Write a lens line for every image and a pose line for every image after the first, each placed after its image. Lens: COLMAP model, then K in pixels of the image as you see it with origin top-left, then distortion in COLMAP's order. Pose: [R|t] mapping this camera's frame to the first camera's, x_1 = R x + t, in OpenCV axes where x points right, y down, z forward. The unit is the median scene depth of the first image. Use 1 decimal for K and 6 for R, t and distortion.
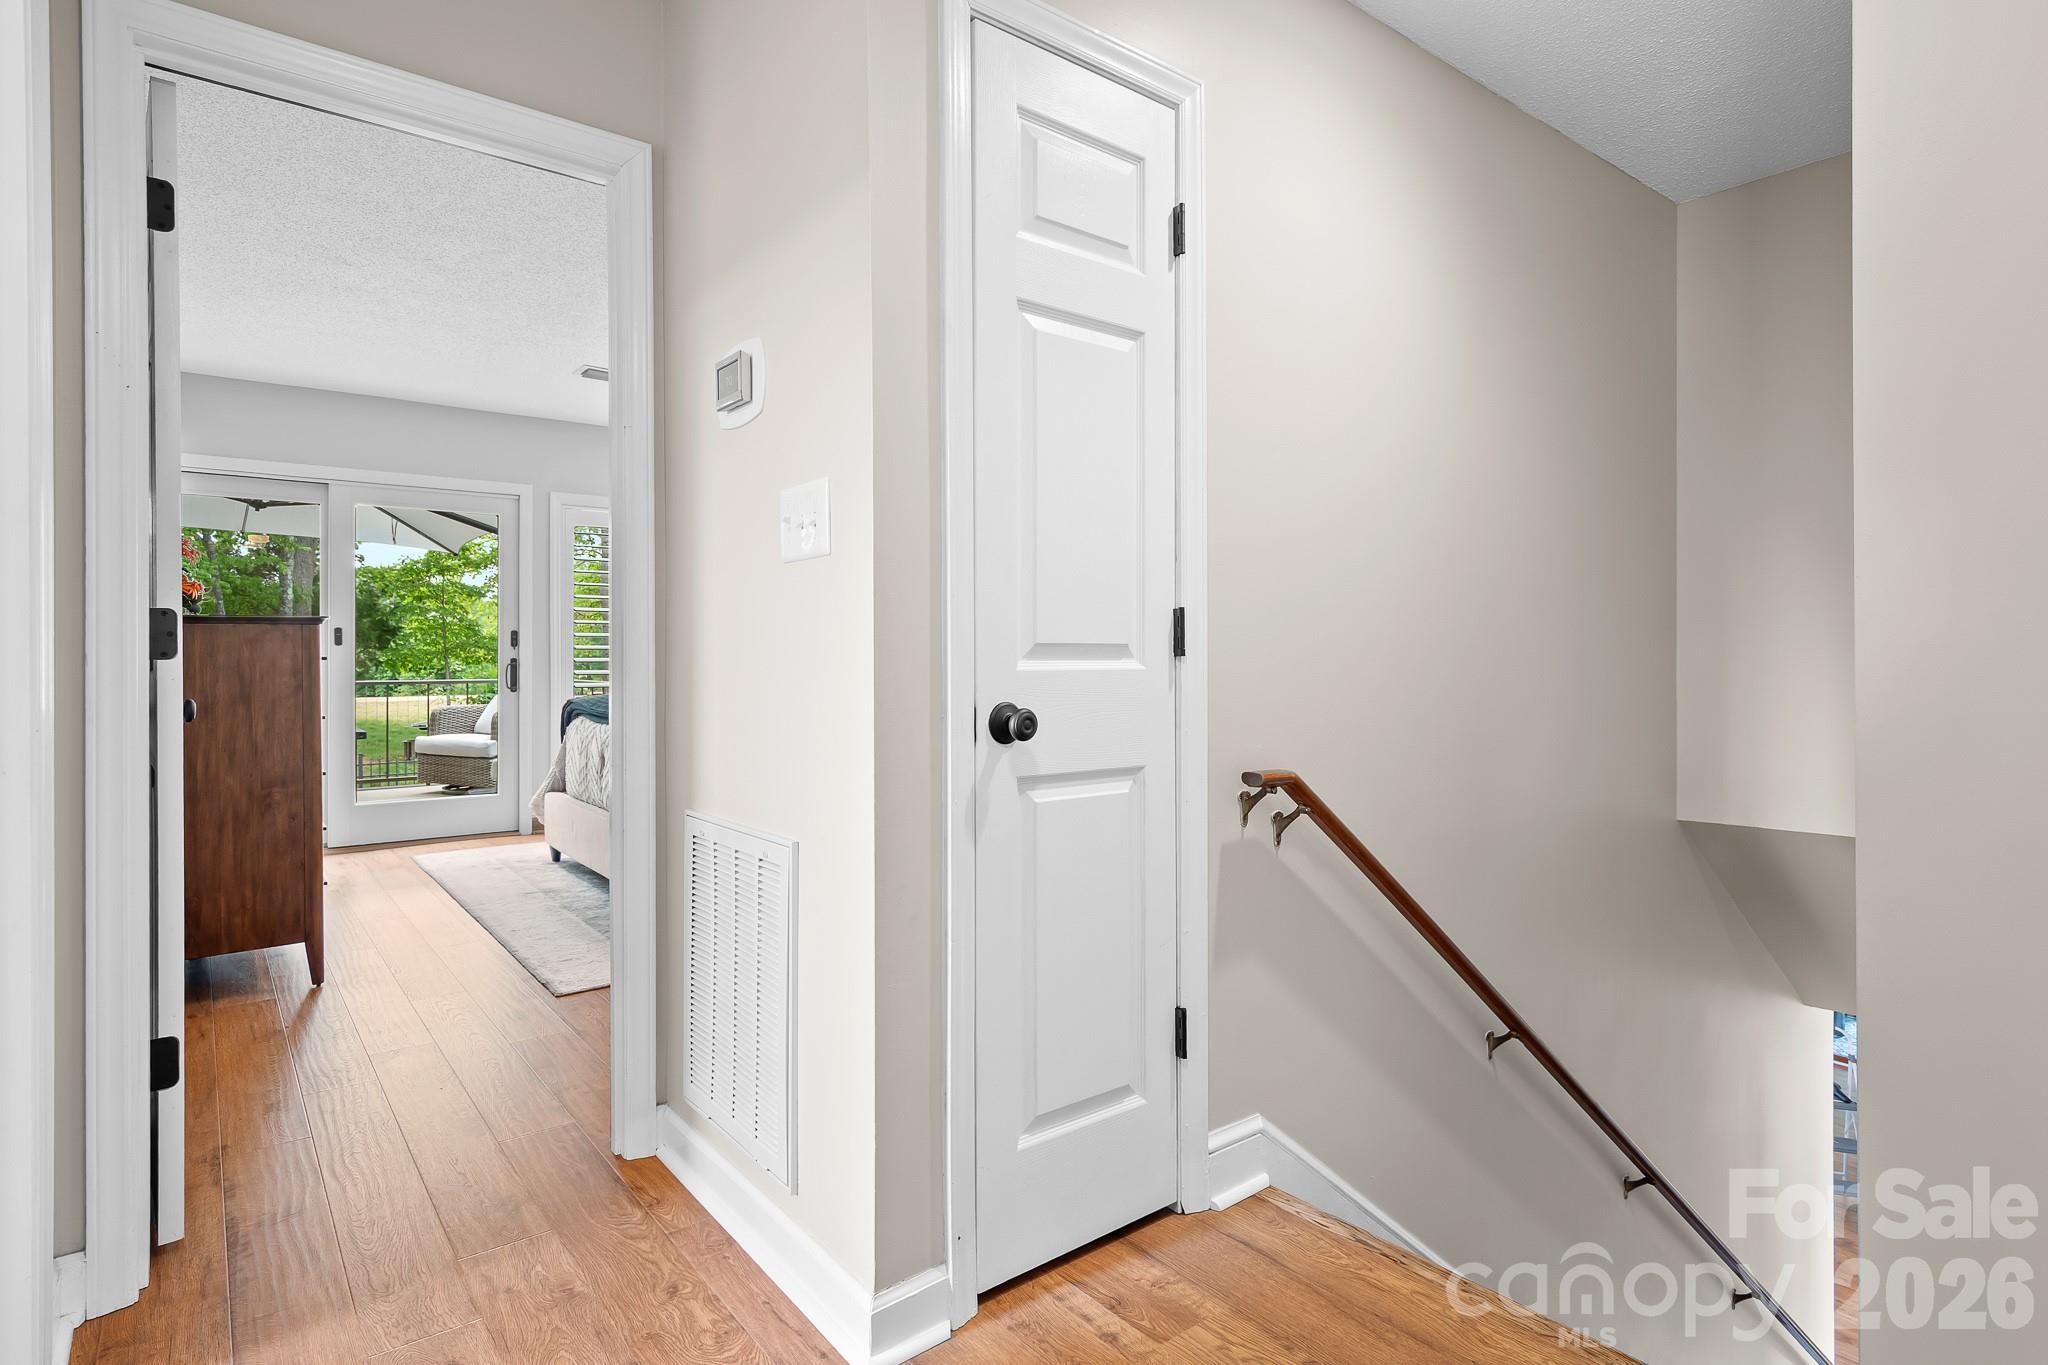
lens RADIAL K [[1056.1, 0, 1025.6], [0, 1056.1, 665.4], [0, 0, 1]] dist [0.022373, -0.002480]
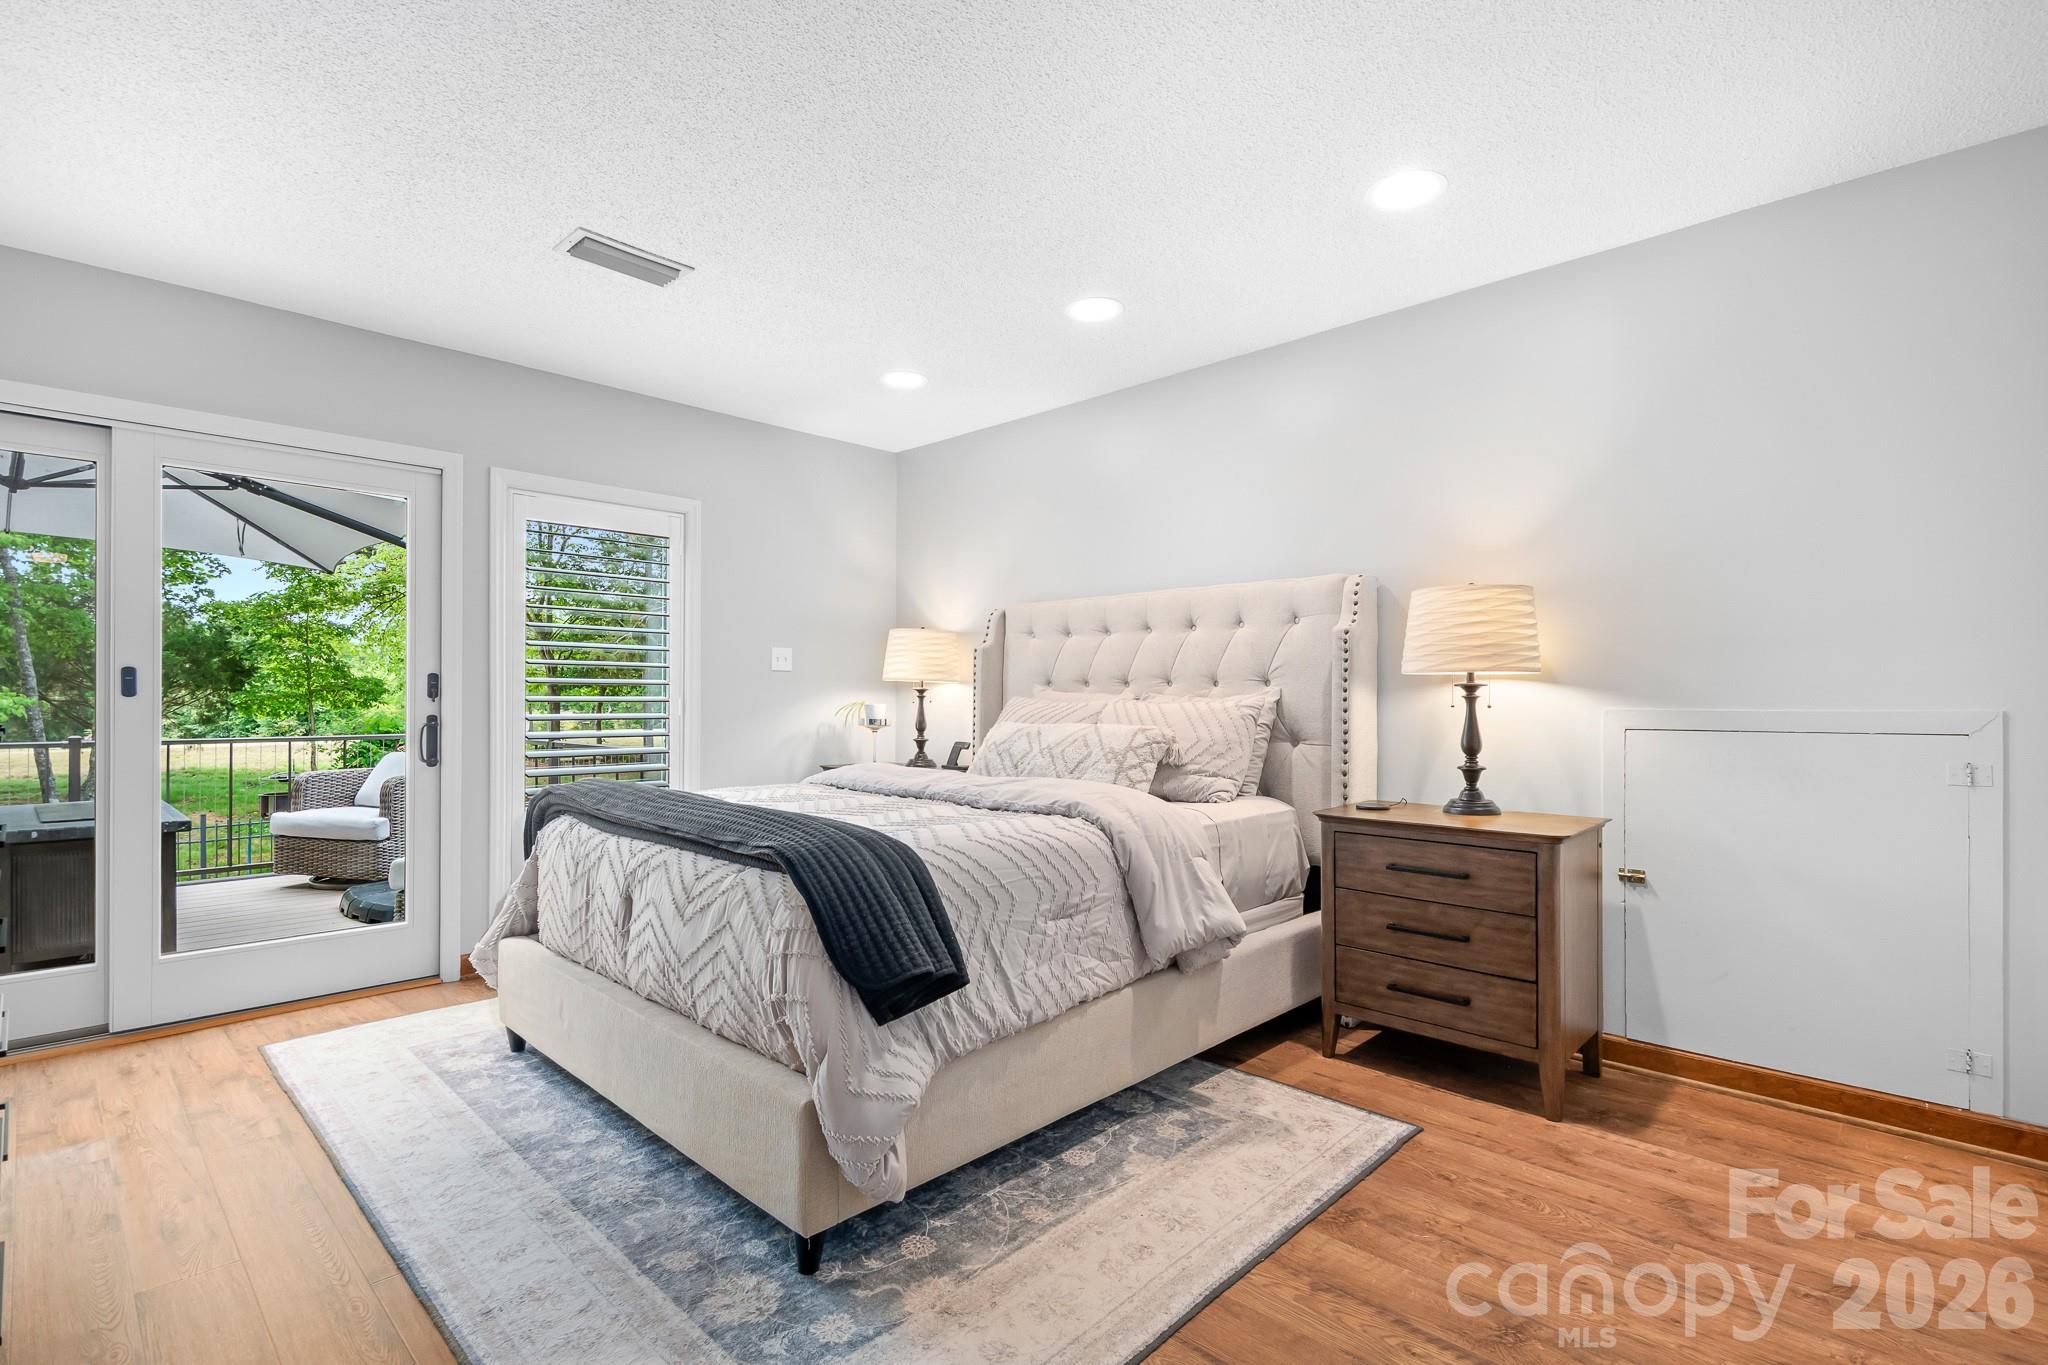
lens RADIAL K [[966.5, 0, 1027.7], [0, 966.5, 701.1], [0, 0, 1]] dist [0.021119, -0.008630]
pose [[0.990703, 0.001093, 0.136039, -0.054571], [-0.000368, 0.999986, -0.005352, -0.003440], [-0.136043, 0.005252, 0.990689, 0.096584]]
